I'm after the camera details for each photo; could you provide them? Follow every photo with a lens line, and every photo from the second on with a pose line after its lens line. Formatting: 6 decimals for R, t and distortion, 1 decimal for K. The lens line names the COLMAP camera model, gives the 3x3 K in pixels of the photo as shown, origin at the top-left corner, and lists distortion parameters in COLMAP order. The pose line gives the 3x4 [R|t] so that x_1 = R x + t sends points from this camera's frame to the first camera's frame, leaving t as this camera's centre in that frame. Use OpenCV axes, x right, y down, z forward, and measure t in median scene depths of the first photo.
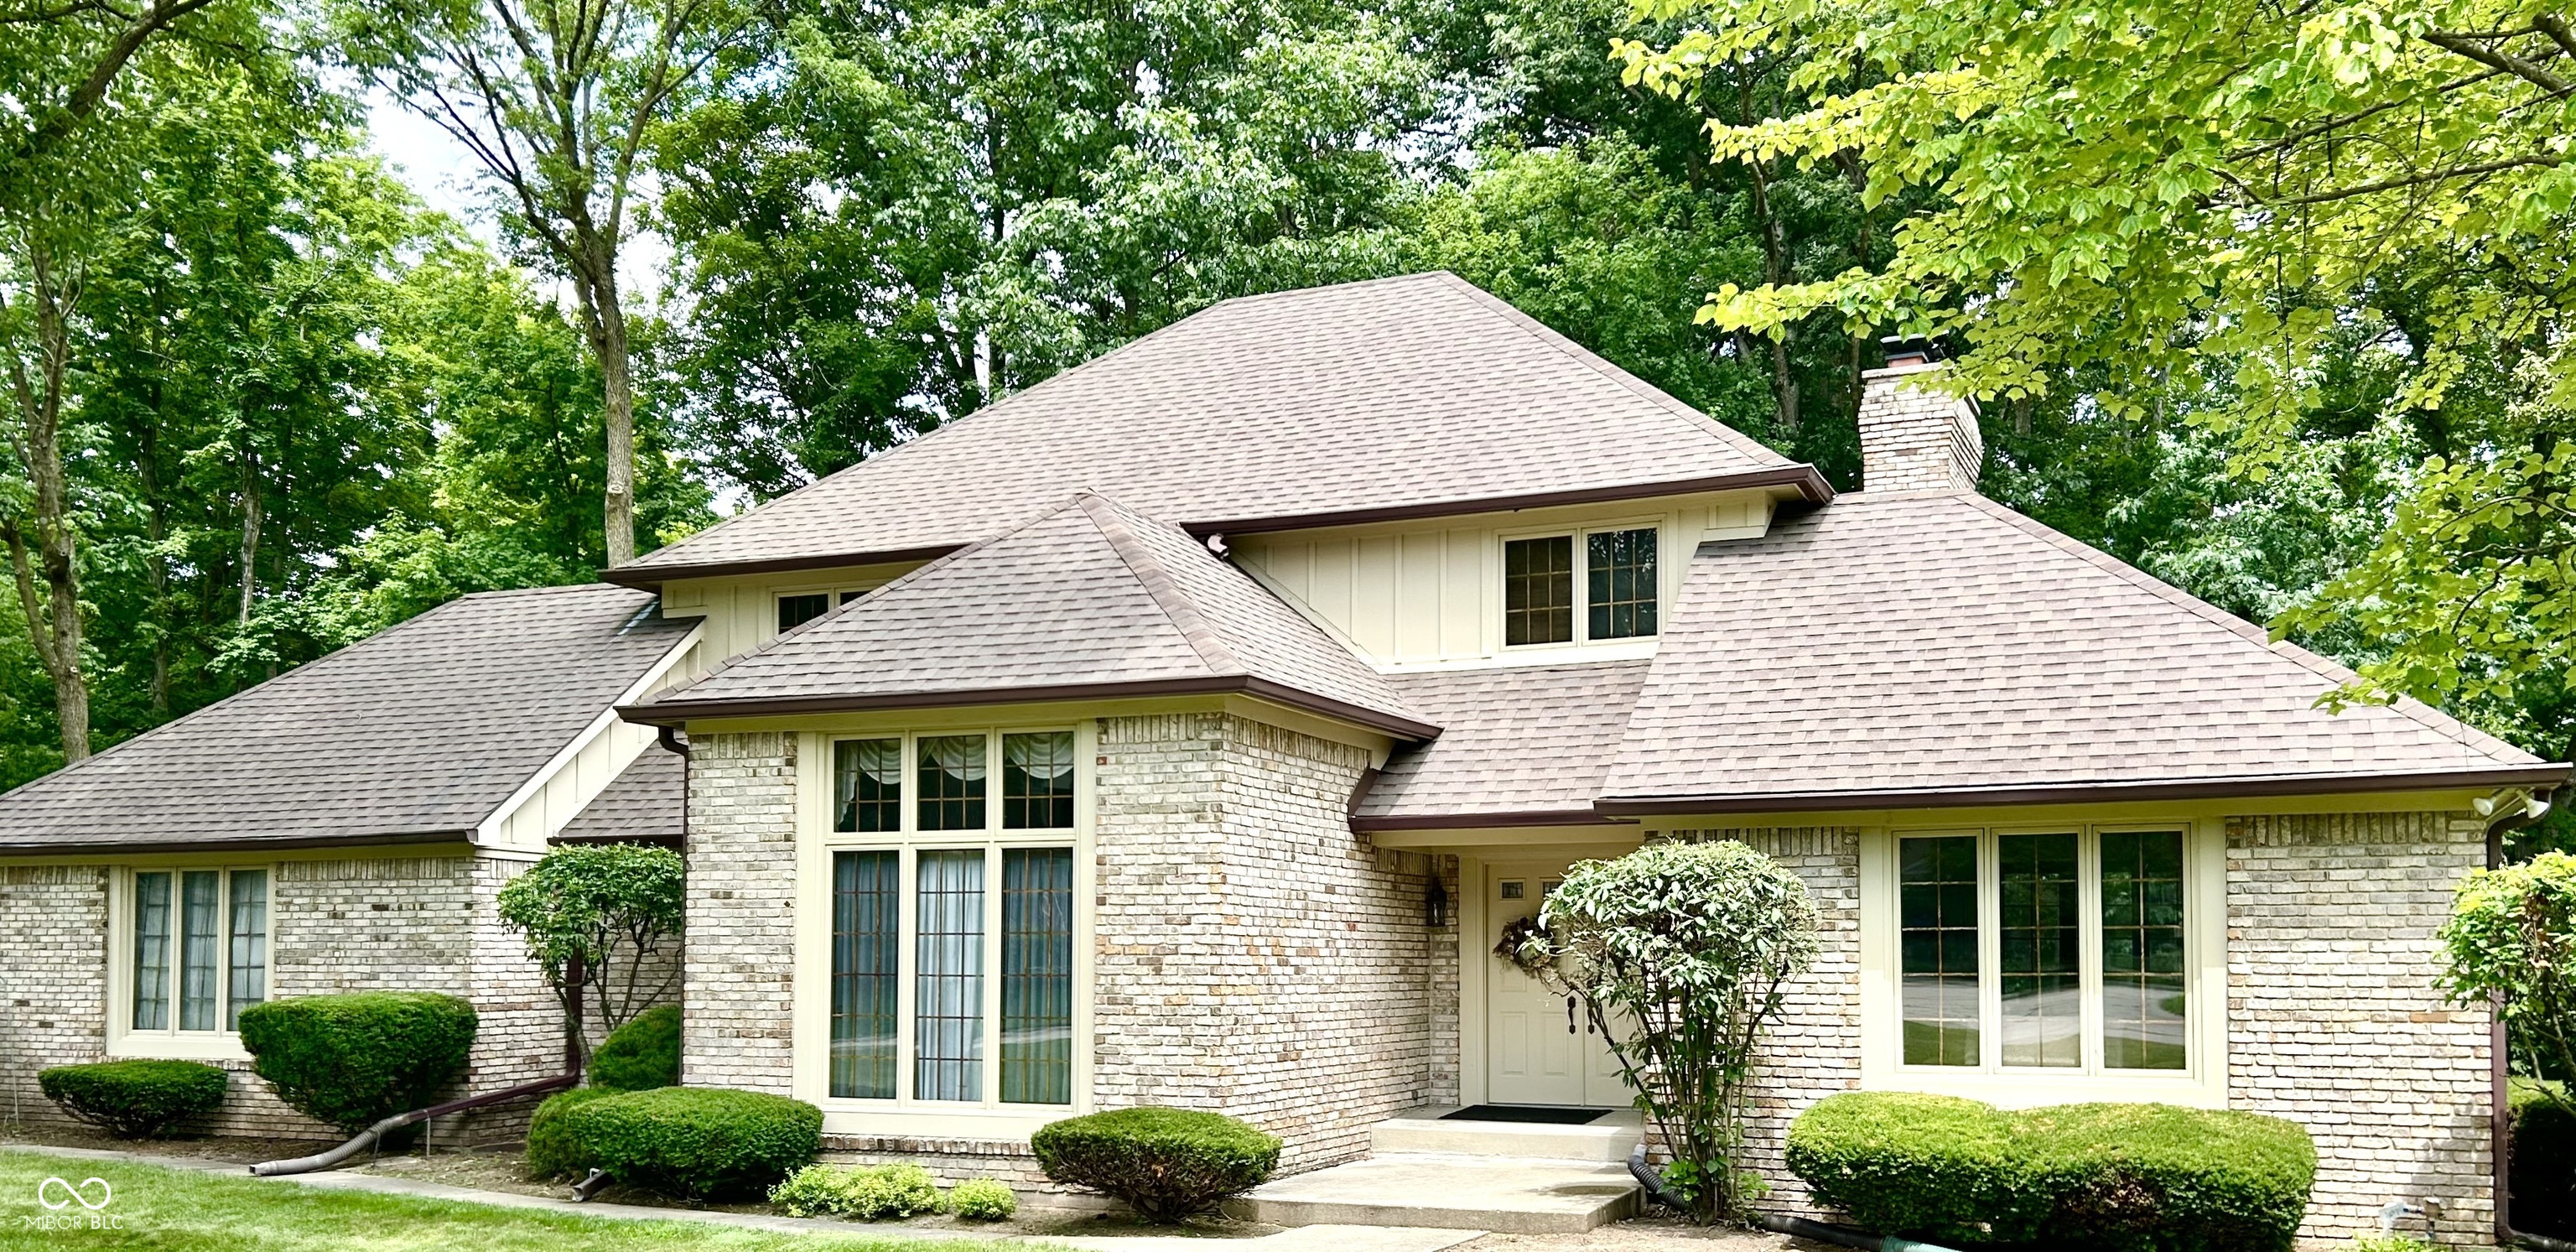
lens RADIAL K [[2387.9, 0, 1294.3], [0, 2387.9, 875.7], [0, 0, 1]] dist [0.194170, -0.426241]
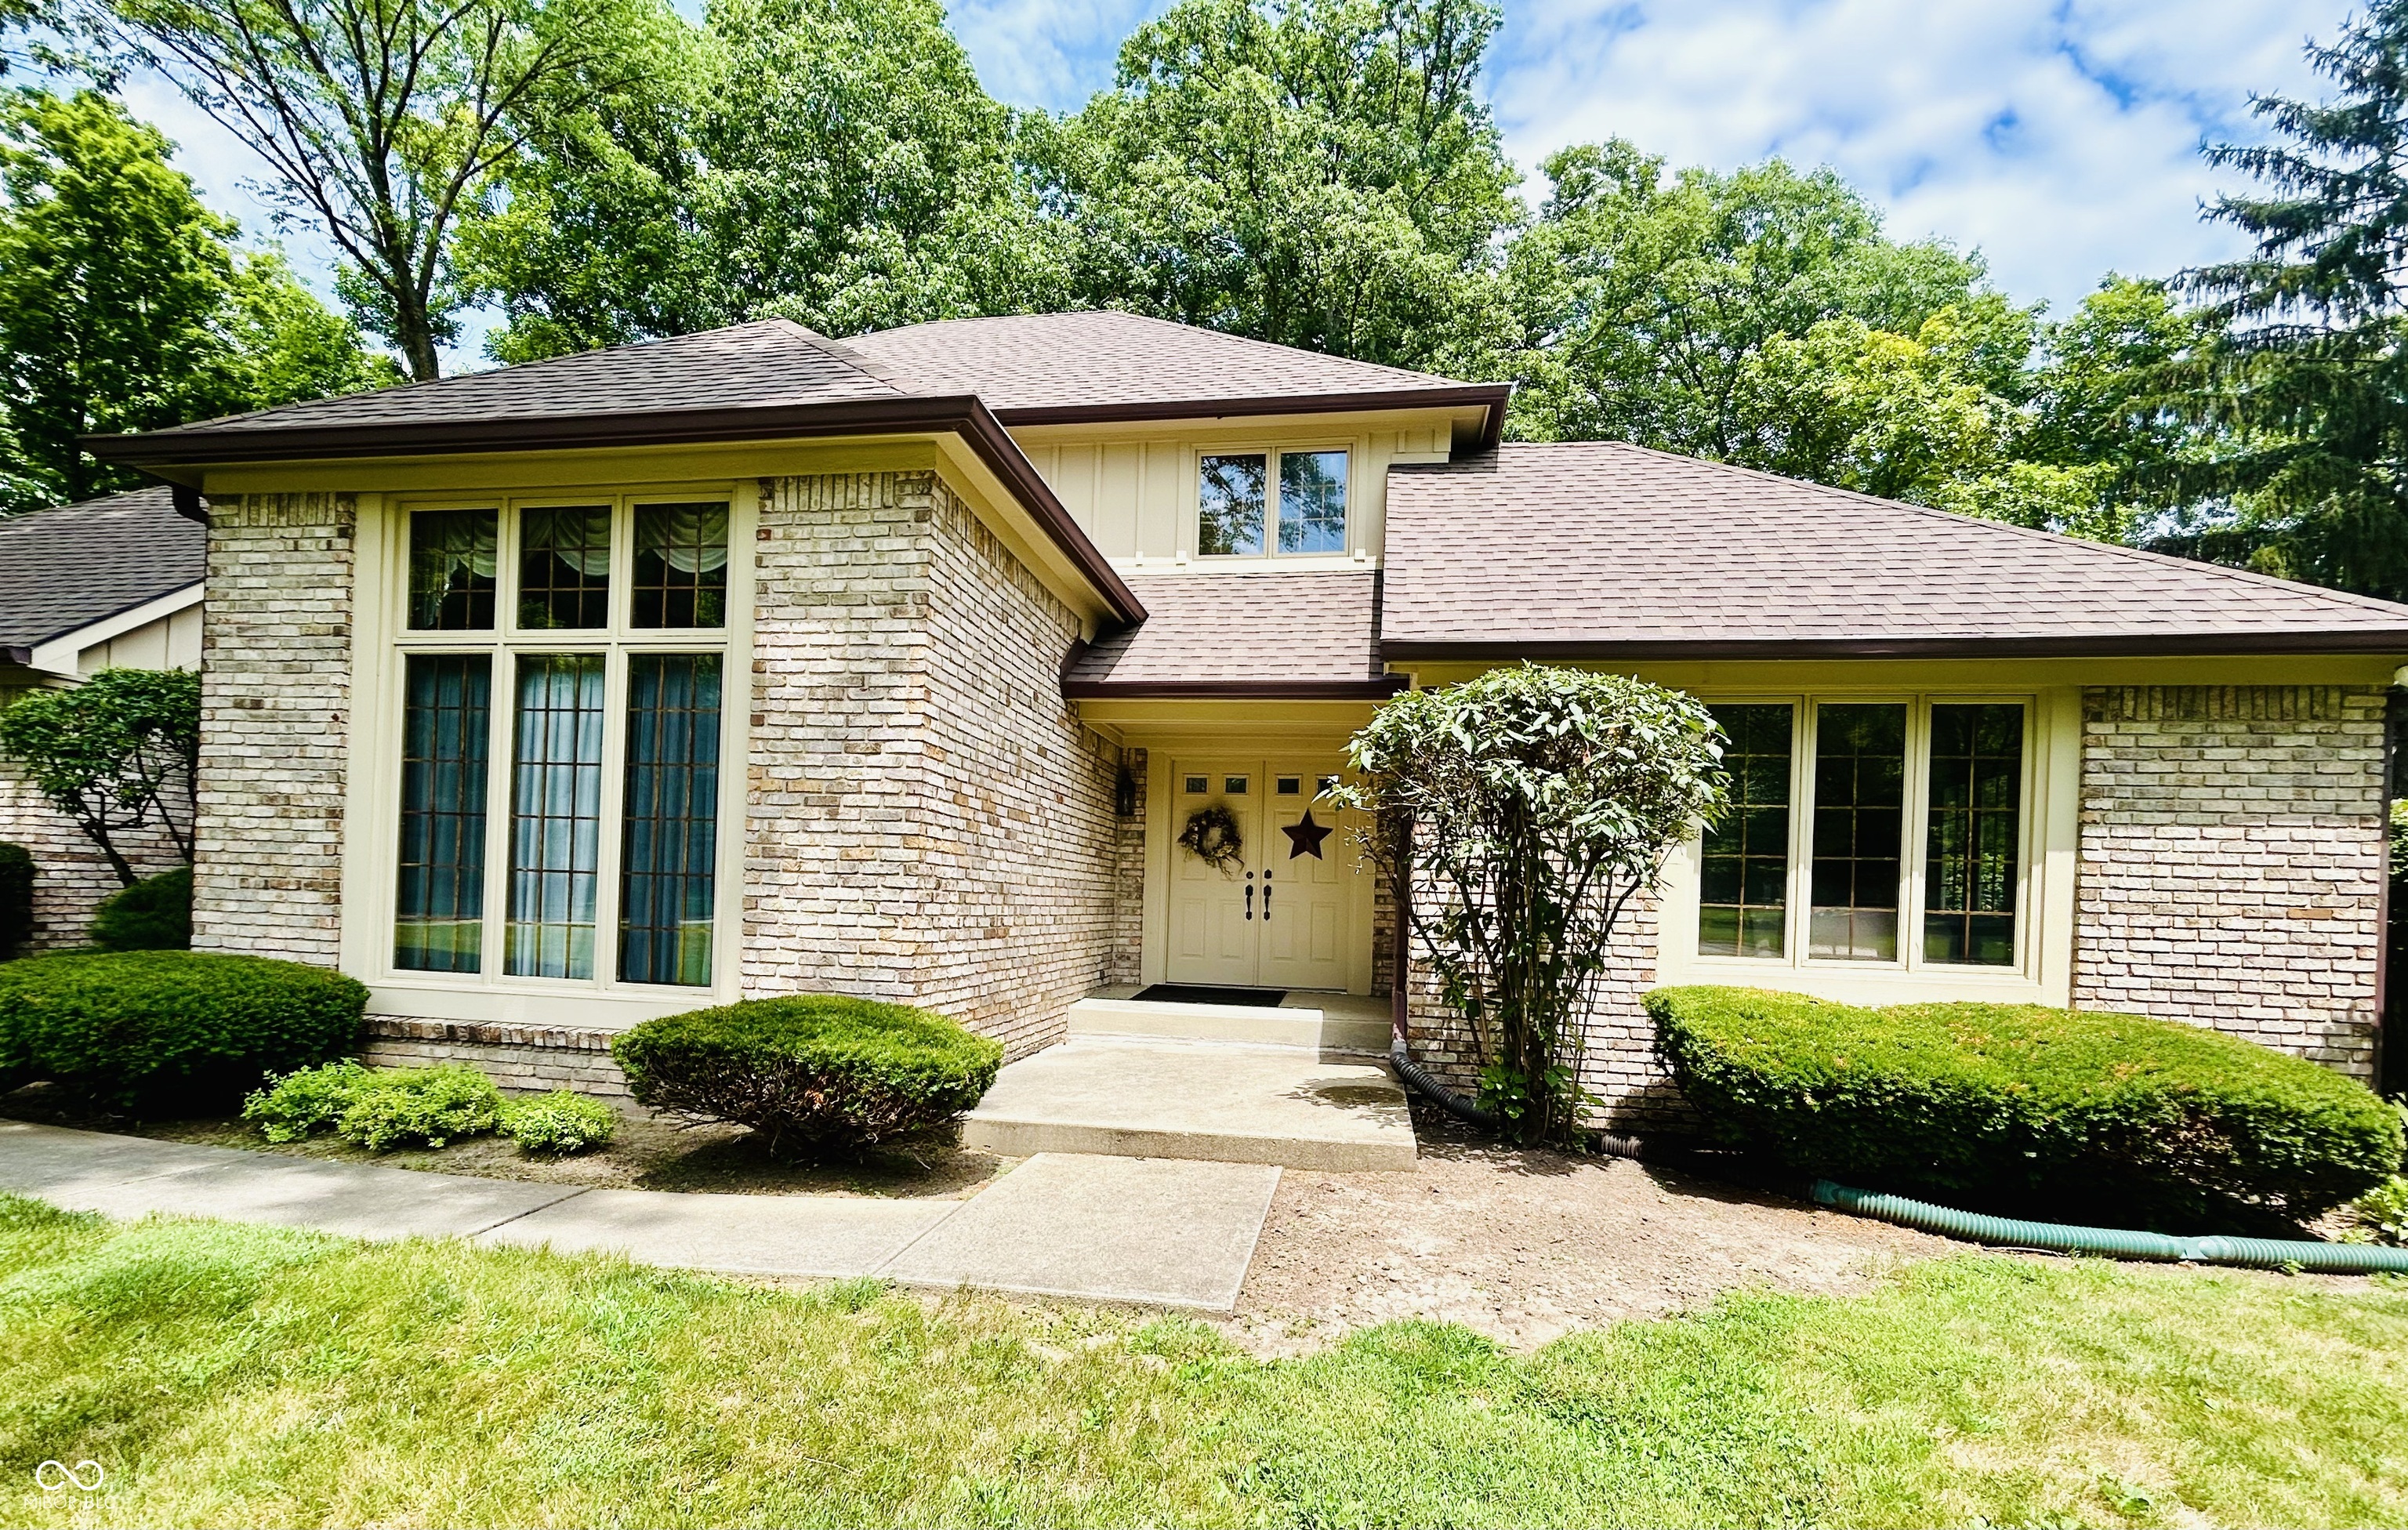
lens RADIAL K [[1021.3, 0, 1191.7], [0, 1021.3, 910.8], [0, 0, 1]] dist [-0.001603, 0.000381]
pose [[0.968625, 0.030703, 0.246623, -0.024814], [-0.041051, 0.998474, 0.036928, 0.051376], [-0.245113, -0.045894, 0.968408, 0.629654]]
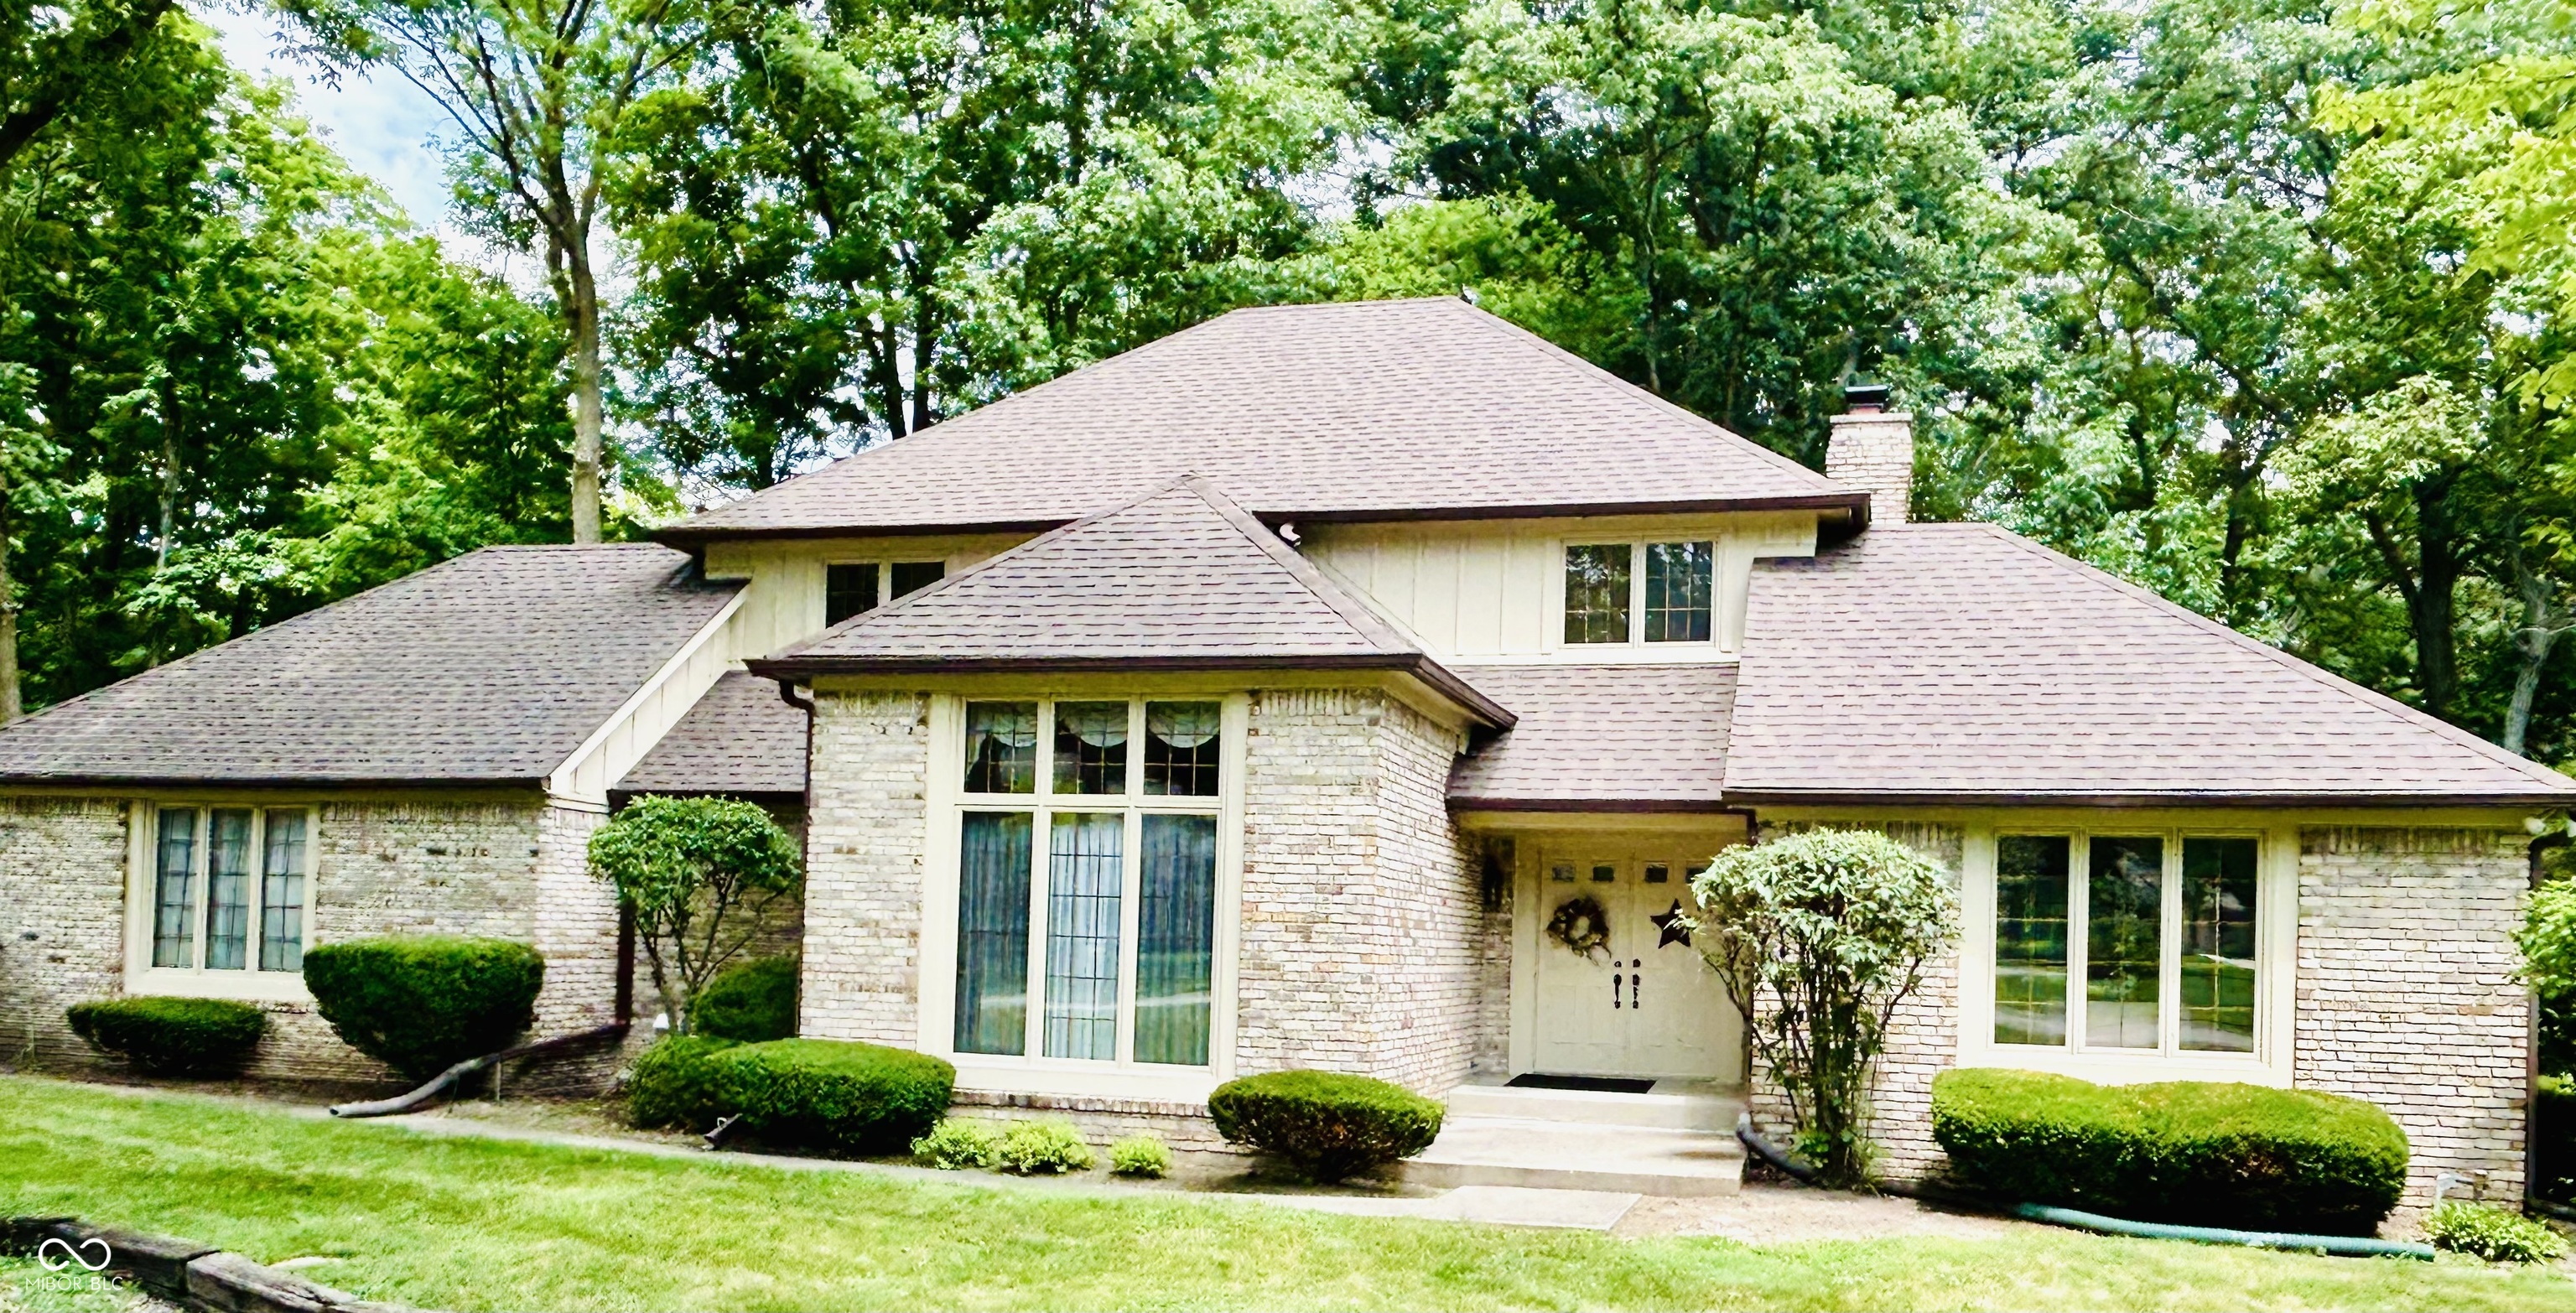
lens RADIAL K [[2140.4, 0, 1297.2], [0, 2140.4, 901.7], [0, 0, 1]] dist [0.047468, -0.100615]
pose [[0.987563, 0.032369, 0.153858, -0.194972], [-0.034797, 0.999308, 0.013113, 0.011555], [-0.153327, -0.018304, 0.988006, 0.086120]]
